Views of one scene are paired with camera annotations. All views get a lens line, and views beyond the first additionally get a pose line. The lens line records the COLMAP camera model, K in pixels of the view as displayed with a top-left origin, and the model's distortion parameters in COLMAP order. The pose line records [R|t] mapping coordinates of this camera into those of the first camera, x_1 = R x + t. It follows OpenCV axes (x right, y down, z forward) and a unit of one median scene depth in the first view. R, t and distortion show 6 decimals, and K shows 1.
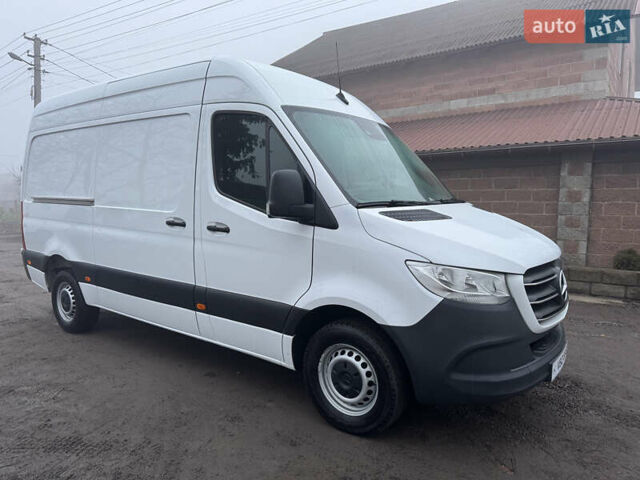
lens RADIAL K [[450.9, 0, 323.2], [0, 450.9, 241.9], [0, 0, 1]] dist [0.041321, -0.042329]
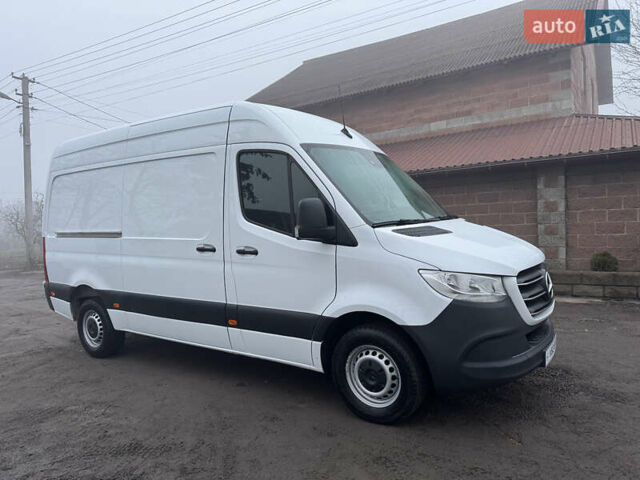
lens RADIAL K [[450.9, 0, 323.8], [0, 450.9, 239.5], [0, 0, 1]] dist [0.041321, -0.042329]
pose [[0.997959, -0.050964, 0.038480, -0.080033], [0.052783, 0.997460, -0.047830, 0.003844], [-0.035945, 0.049763, 0.998114, -0.136409]]
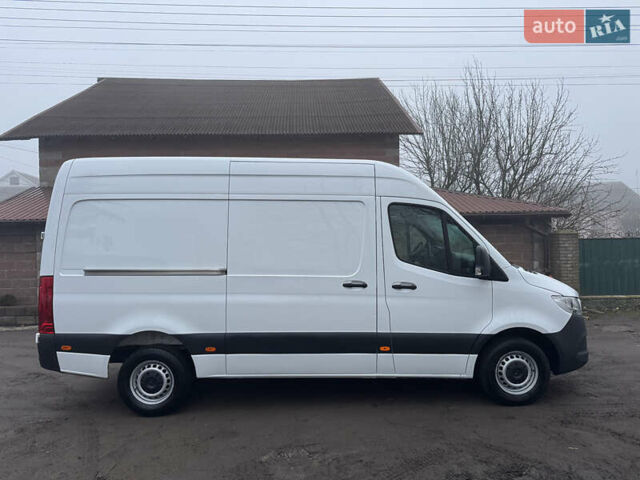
lens RADIAL K [[450.9, 0, 317.7], [0, 450.9, 234.1], [0, 0, 1]] dist [0.041321, -0.042329]
pose [[0.789936, -0.001859, 0.613186, -1.250983], [0.074901, 0.992800, -0.093481, -0.077924], [-0.608597, 0.119772, 0.784387, 0.066739]]
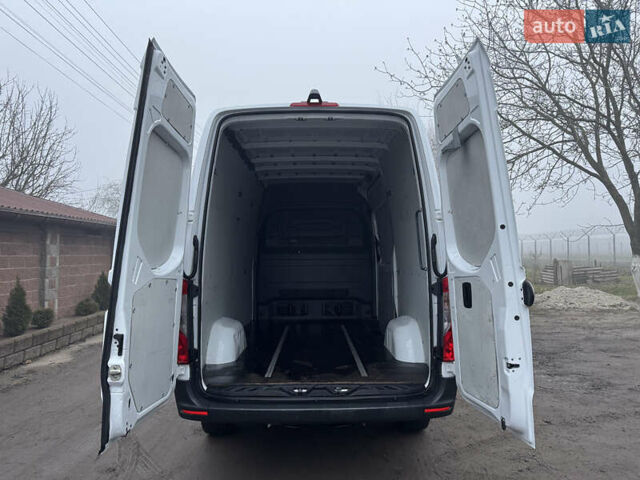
lens RADIAL K [[450.9, 0, 318.7], [0, 450.9, 233.0], [0, 0, 1]] dist [0.041321, -0.042329]
pose [[-0.597297, 0.043720, 0.800828, -1.632424], [0.097230, 0.995096, 0.018193, -0.262416], [-0.796105, 0.088731, -0.598619, 2.344749]]
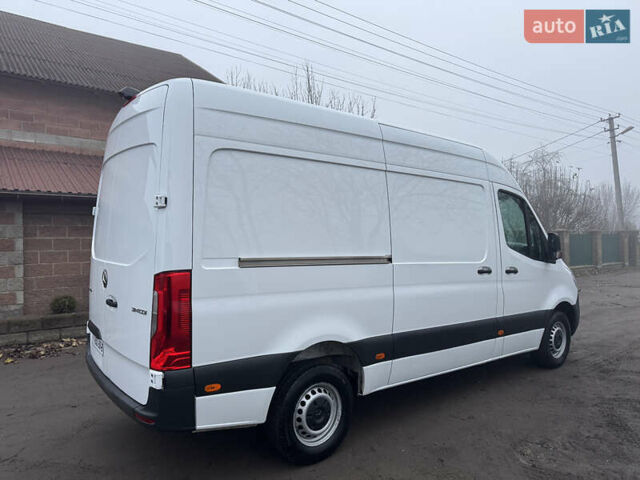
lens RADIAL K [[450.9, 0, 323.2], [0, 450.9, 240.6], [0, 0, 1]] dist [0.041321, -0.042329]
pose [[0.267502, -0.003669, 0.963550, -1.732851], [0.098980, 0.994807, -0.023691, -0.147064], [-0.958460, 0.101710, 0.266476, 1.152602]]
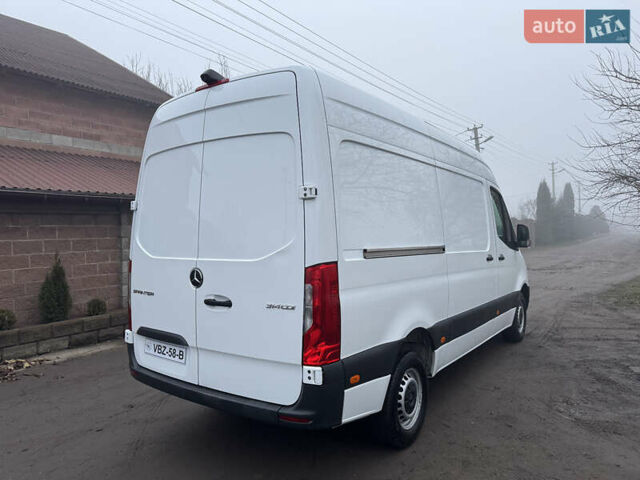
lens RADIAL K [[450.9, 0, 328.7], [0, 450.9, 235.2], [0, 0, 1]] dist [0.041321, -0.042329]
pose [[-0.023649, 0.001530, 0.999719, -1.810426], [0.121293, 0.992616, 0.001350, -0.185300], [-0.992335, 0.121291, -0.023660, 1.610198]]
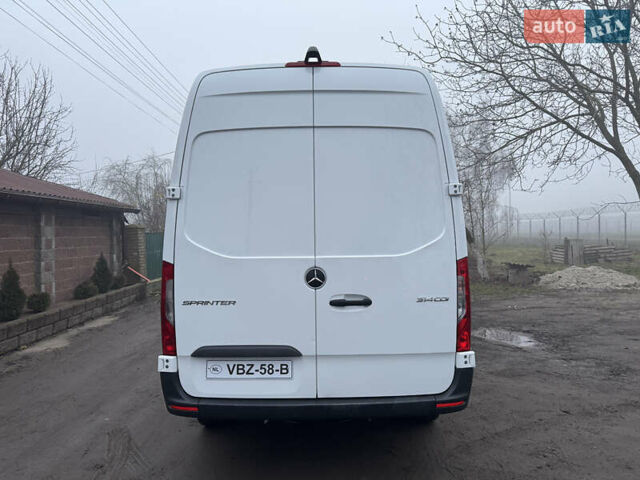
lens RADIAL K [[450.9, 0, 321.7], [0, 450.9, 237.0], [0, 0, 1]] dist [0.041321, -0.042329]
pose [[-0.591928, 0.005945, 0.805969, -1.566971], [0.103953, 0.992184, 0.069028, -0.255049], [-0.799259, 0.124643, -0.587920, 2.284404]]
